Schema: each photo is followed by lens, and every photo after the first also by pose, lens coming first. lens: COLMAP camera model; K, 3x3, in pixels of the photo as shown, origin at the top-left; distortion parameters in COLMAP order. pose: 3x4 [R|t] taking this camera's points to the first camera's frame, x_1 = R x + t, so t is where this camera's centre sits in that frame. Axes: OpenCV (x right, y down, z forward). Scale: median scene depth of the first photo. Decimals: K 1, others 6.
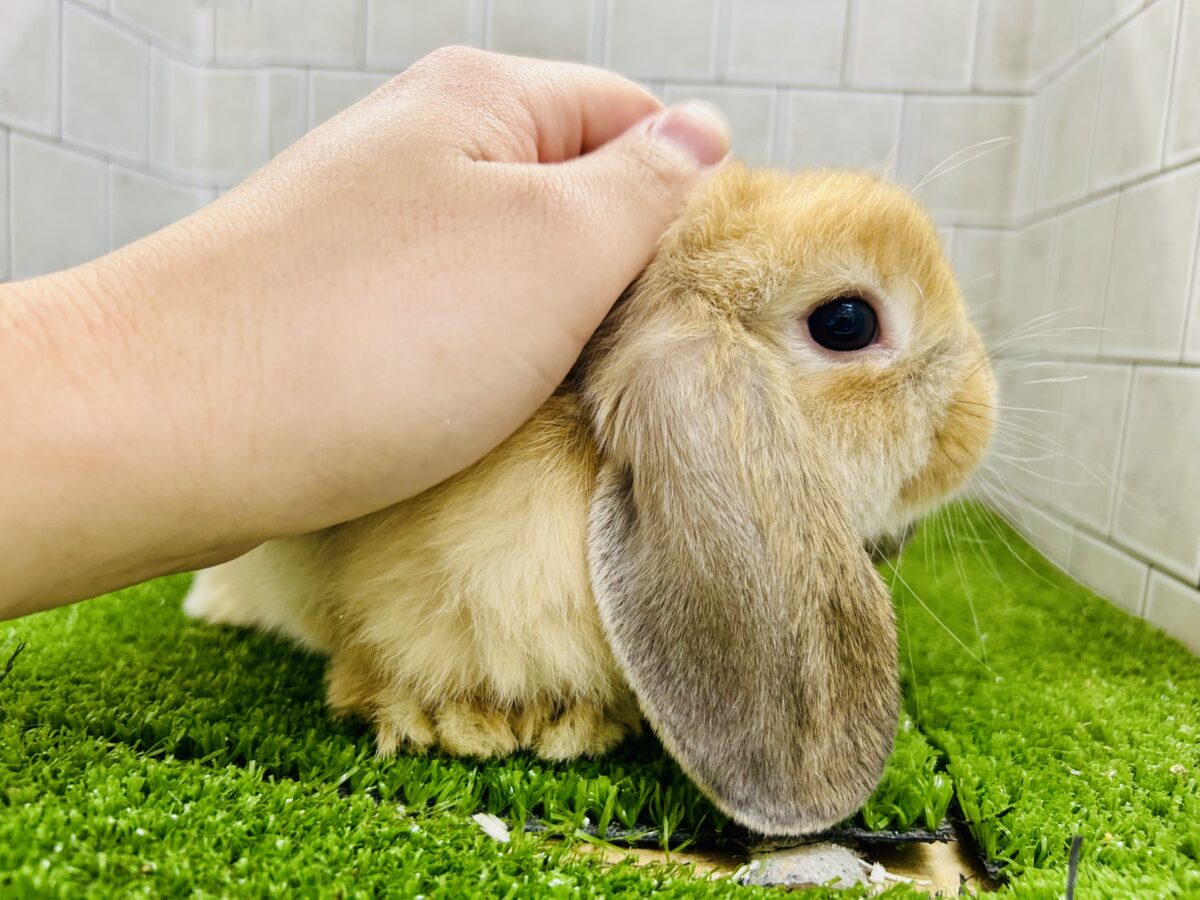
lens RADIAL K [[920.2, 0, 600.0], [0, 920.2, 450.0], [0, 0, 1]] dist [-0.004363, -0.001716]
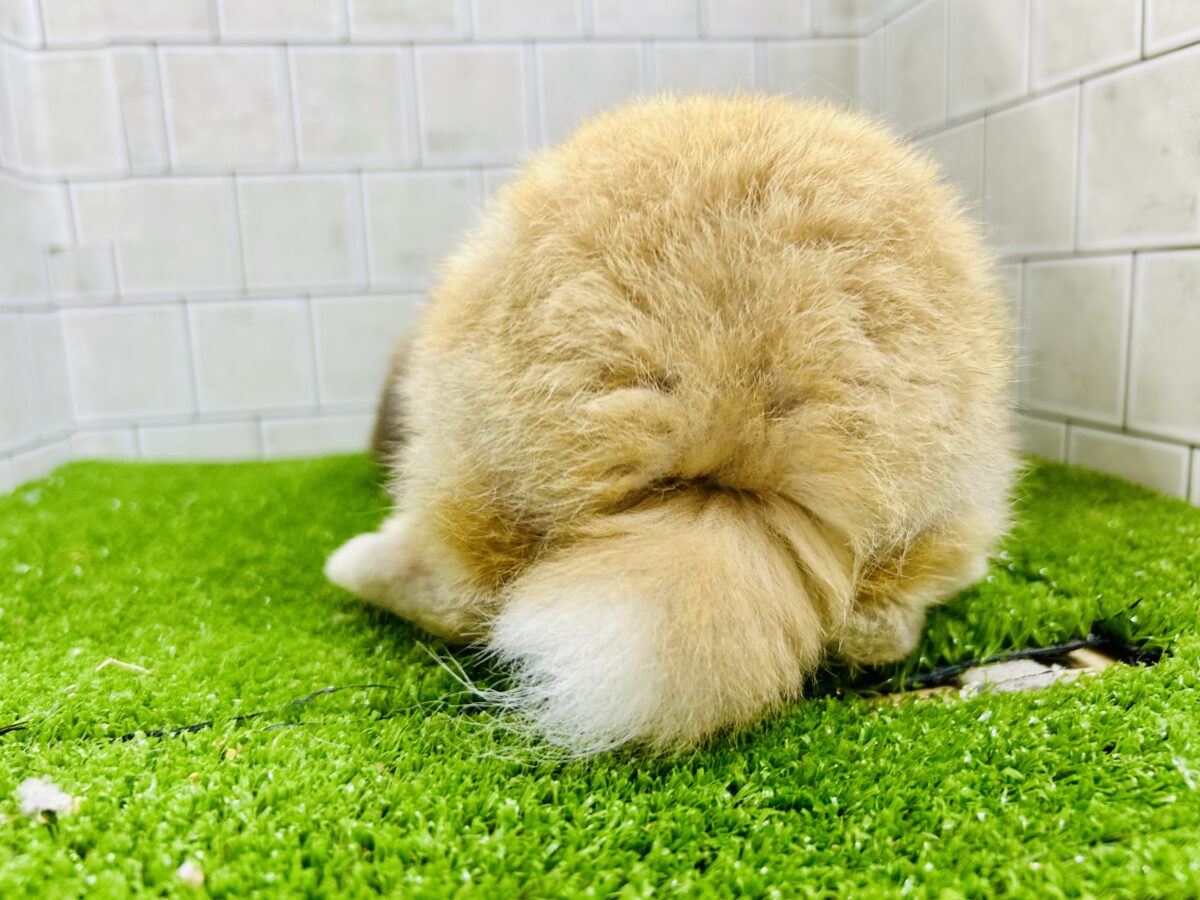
lens RADIAL K [[905.9, 0, 600.0], [0, 905.9, 450.0], [0, 0, 1]] dist [-0.007905, -0.005880]
pose [[0.960836, -0.153794, 0.230523, -0.170001], [0.143035, 0.987724, 0.062783, -0.001251], [-0.237349, -0.027352, 0.971039, -0.012388]]
